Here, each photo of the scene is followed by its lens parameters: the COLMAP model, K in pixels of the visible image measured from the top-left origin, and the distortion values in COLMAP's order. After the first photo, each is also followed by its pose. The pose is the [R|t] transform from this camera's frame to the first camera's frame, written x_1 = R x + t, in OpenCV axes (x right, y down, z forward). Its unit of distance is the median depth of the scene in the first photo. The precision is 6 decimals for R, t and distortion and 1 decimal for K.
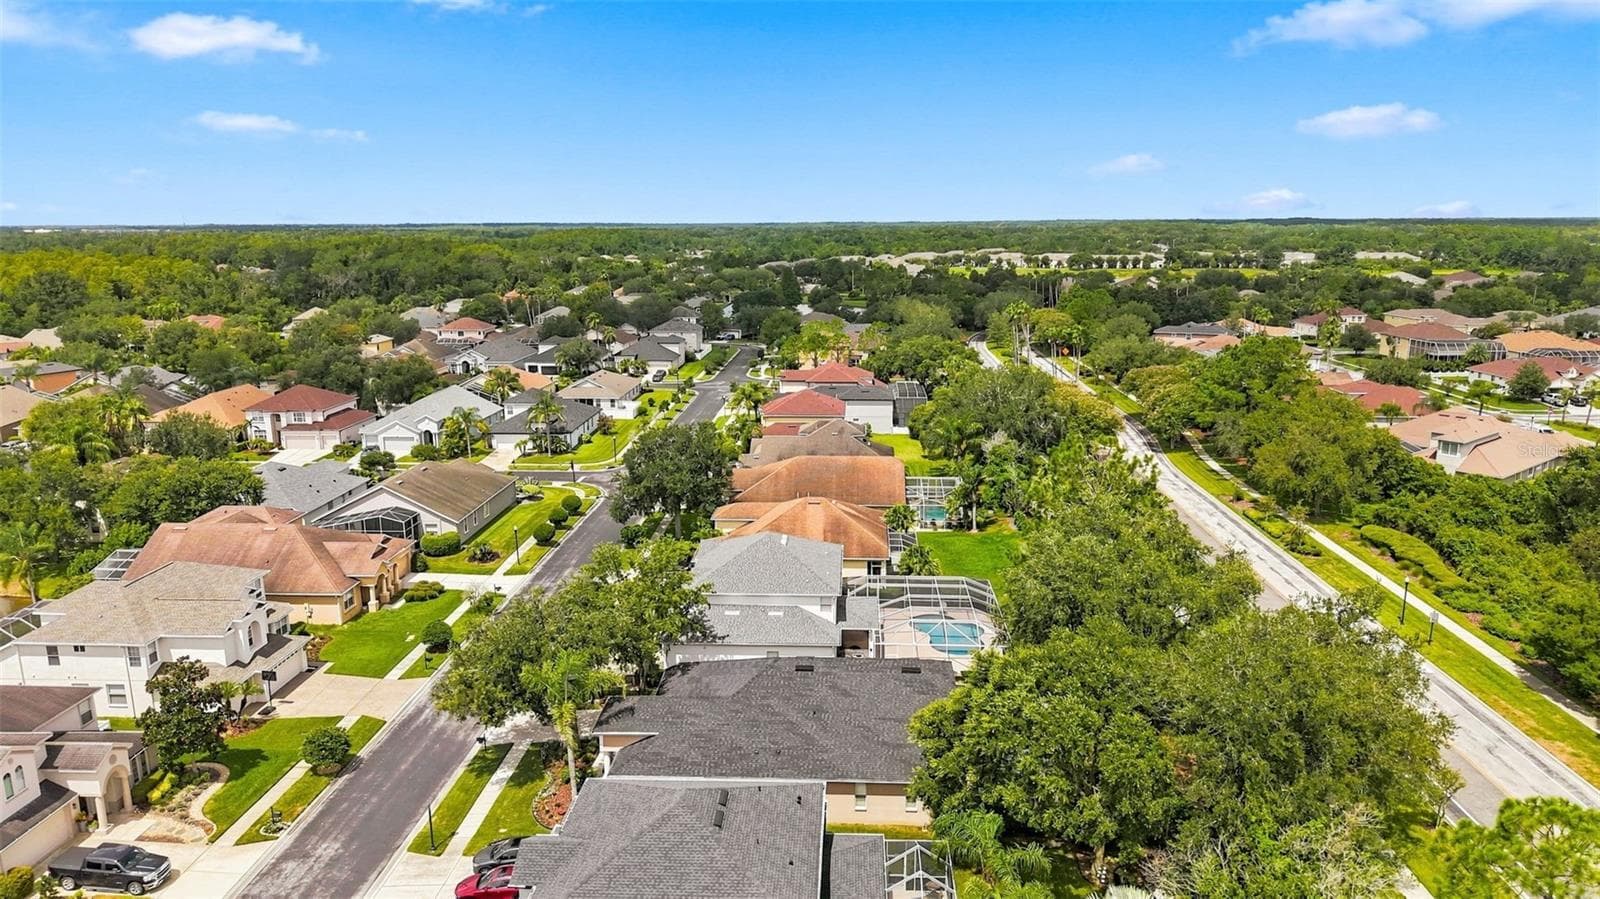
lens RADIAL K [[1067.2, 0, 800.0], [0, 1067.2, 449.5], [0, 0, 1]] dist [0.024171, -0.000357]
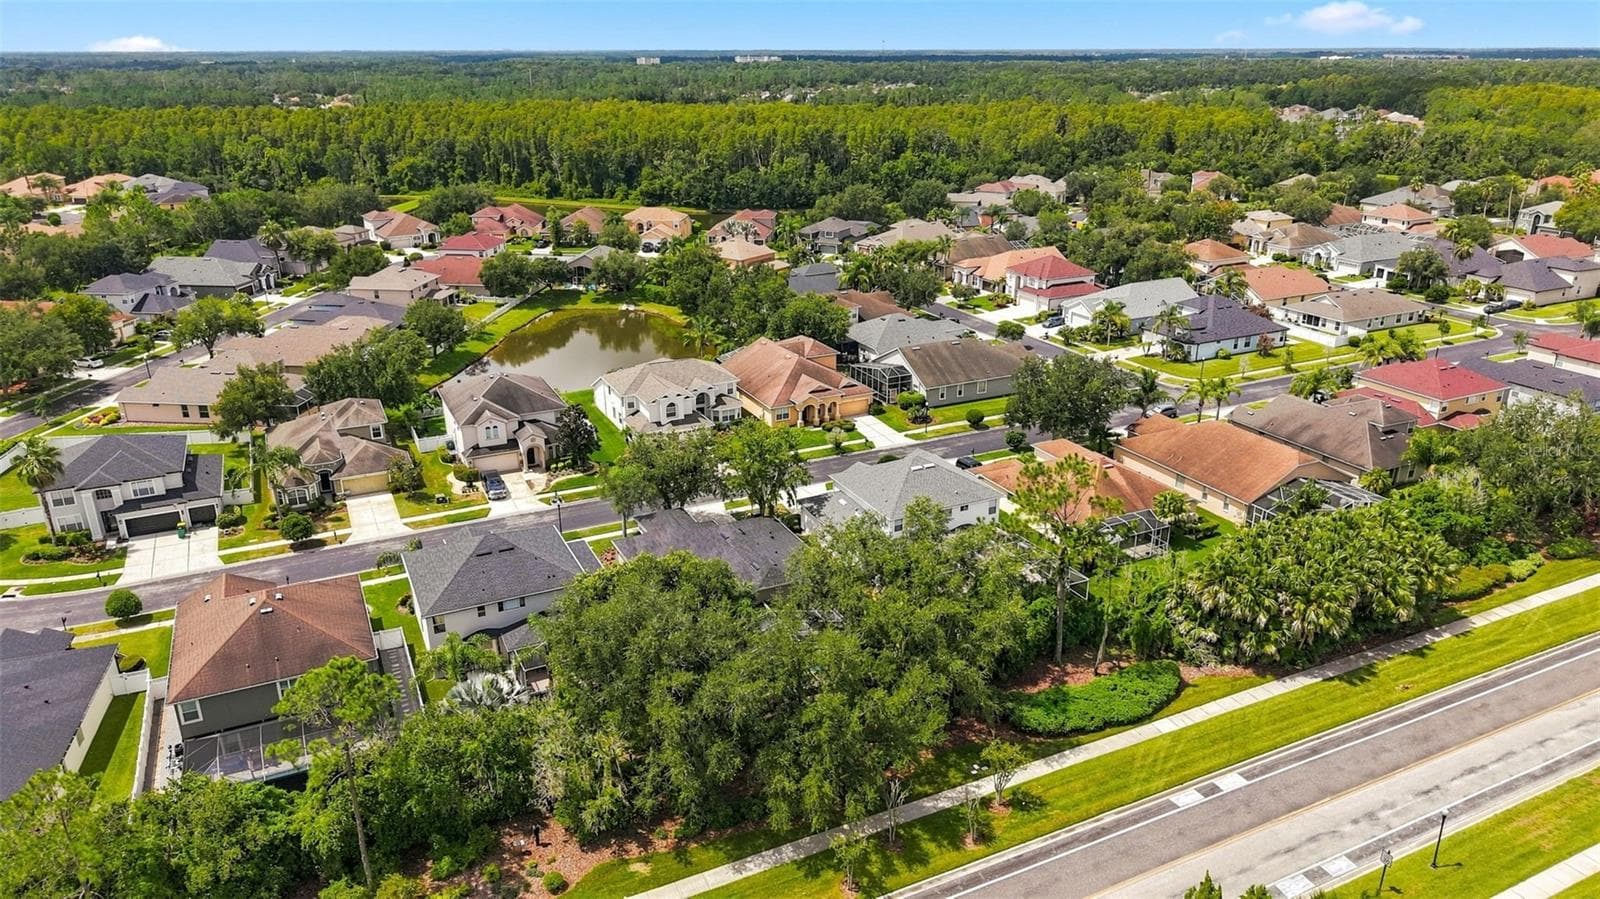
lens RADIAL K [[1067.2, 0, 800.0], [0, 1067.2, 449.5], [0, 0, 1]] dist [0.024171, -0.000357]
pose [[0.480858, 0.310773, -0.819876, 0.715971], [-0.182486, 0.950074, 0.253096, -0.167393], [0.857598, 0.027913, 0.513562, 0.232849]]
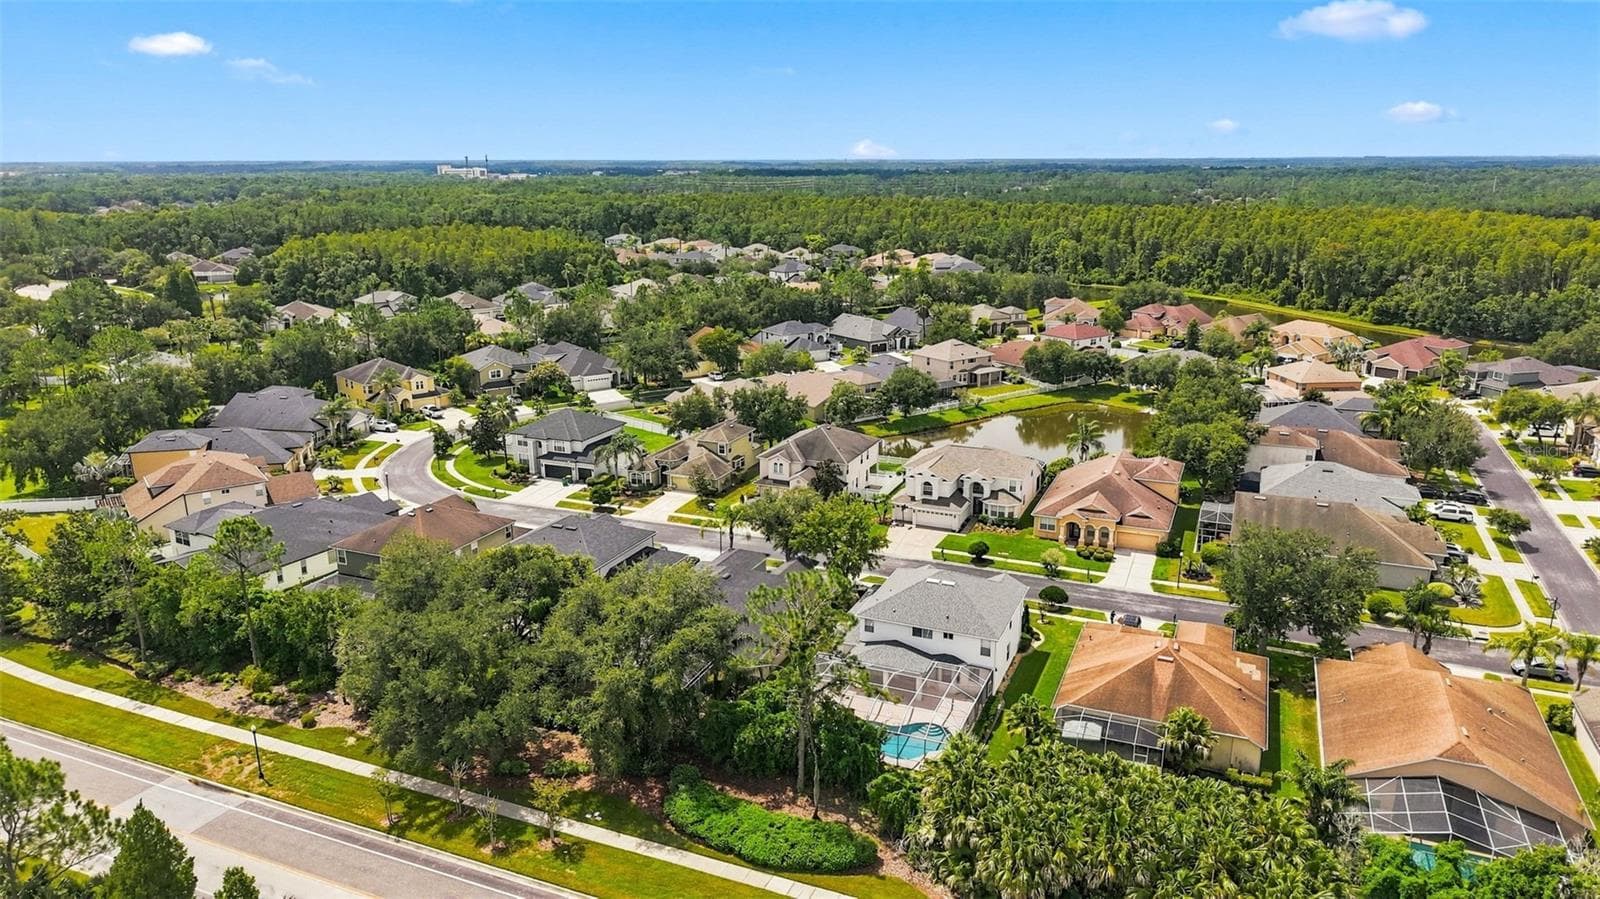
lens RADIAL K [[1067.2, 0, 800.0], [0, 1067.2, 449.5], [0, 0, 1]] dist [0.024171, -0.000357]
pose [[-0.346319, 0.250755, -0.903983, 0.804666], [-0.190003, 0.924895, 0.329346, -0.302074], [0.918674, 0.285818, -0.272664, 0.925497]]
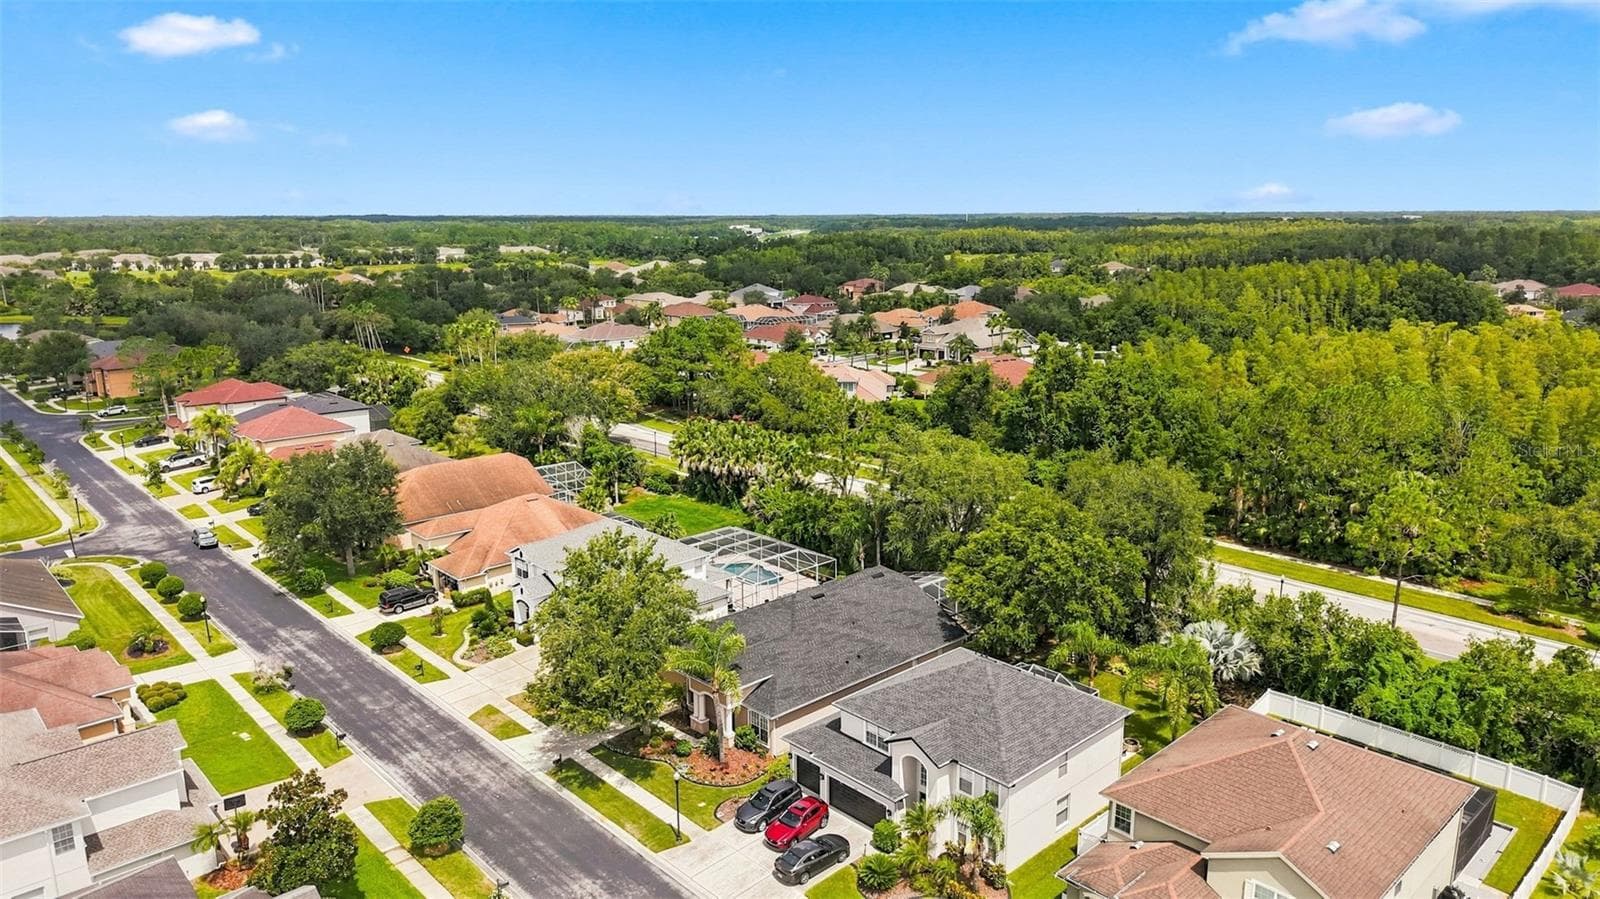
lens RADIAL K [[1067.2, 0, 800.0], [0, 1067.2, 449.5], [0, 0, 1]] dist [0.024171, -0.000357]
pose [[0.695664, -0.156091, 0.701204, -0.512503], [0.154351, 0.985788, 0.066309, -0.022584], [-0.701589, 0.062103, 0.709870, 0.099311]]
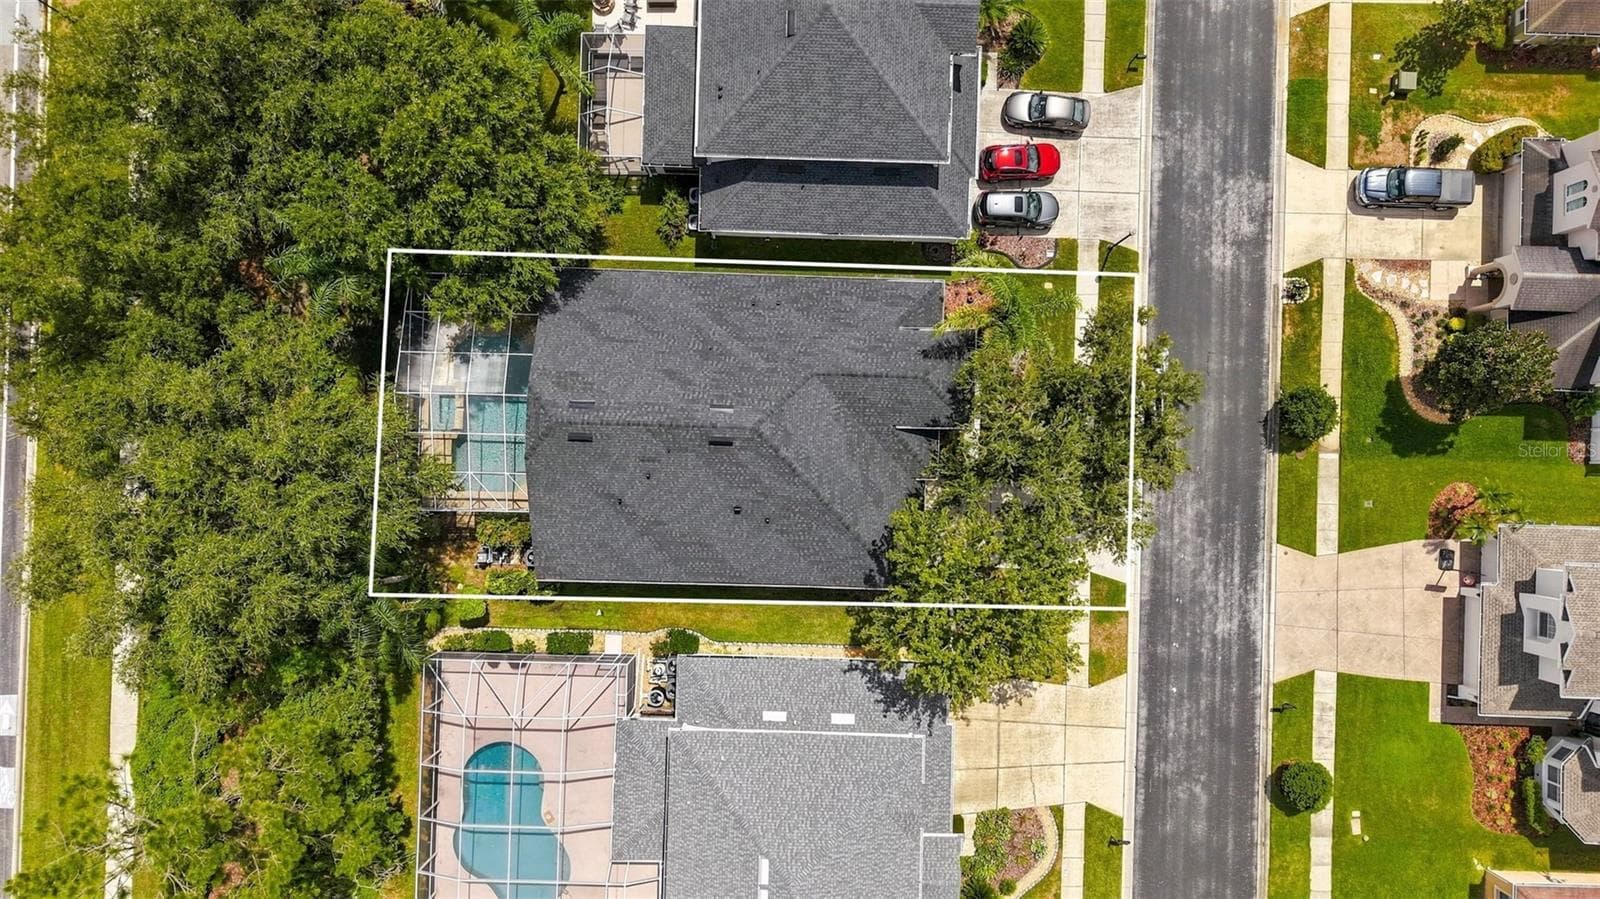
lens RADIAL K [[1067.2, 0, 800.0], [0, 1067.2, 449.5], [0, 0, 1]] dist [0.024171, -0.000357]
pose [[-0.999769, 0.018952, -0.010102, -0.026793], [-0.013625, -0.196162, 0.980477, -0.338672], [0.016600, 0.980388, 0.196375, 0.550403]]
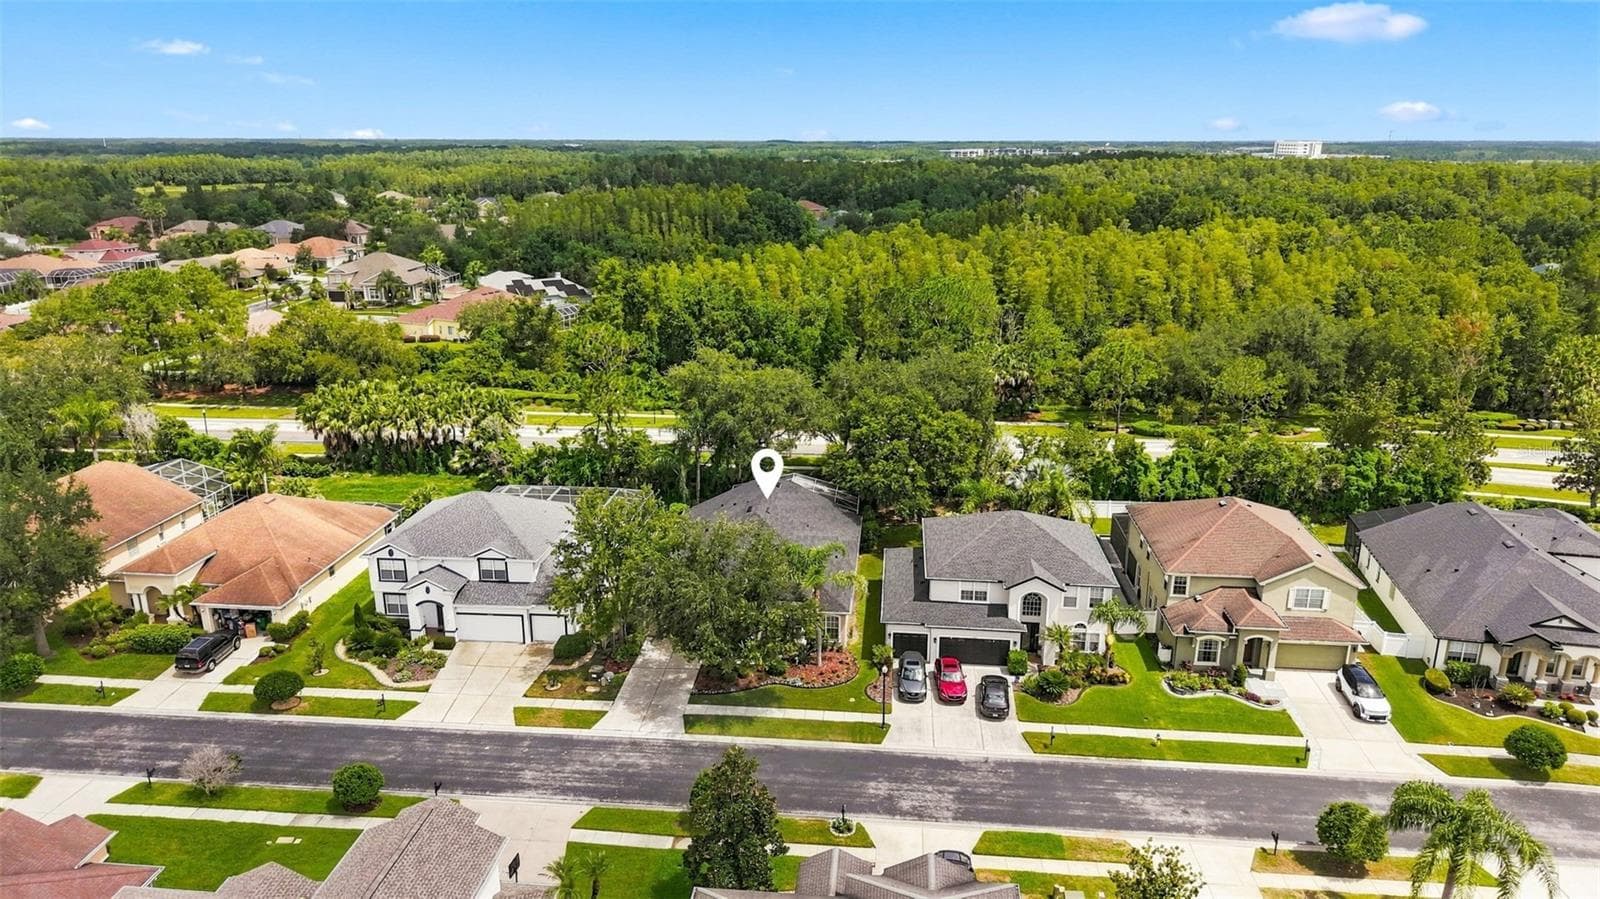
lens RADIAL K [[1067.2, 0, 800.0], [0, 1067.2, 449.5], [0, 0, 1]] dist [0.024171, -0.000357]
pose [[0.047470, -0.275280, 0.960191, -0.742049], [0.208029, 0.942921, 0.260044, -0.113518], [-0.976970, 0.187403, 0.102027, 0.513656]]
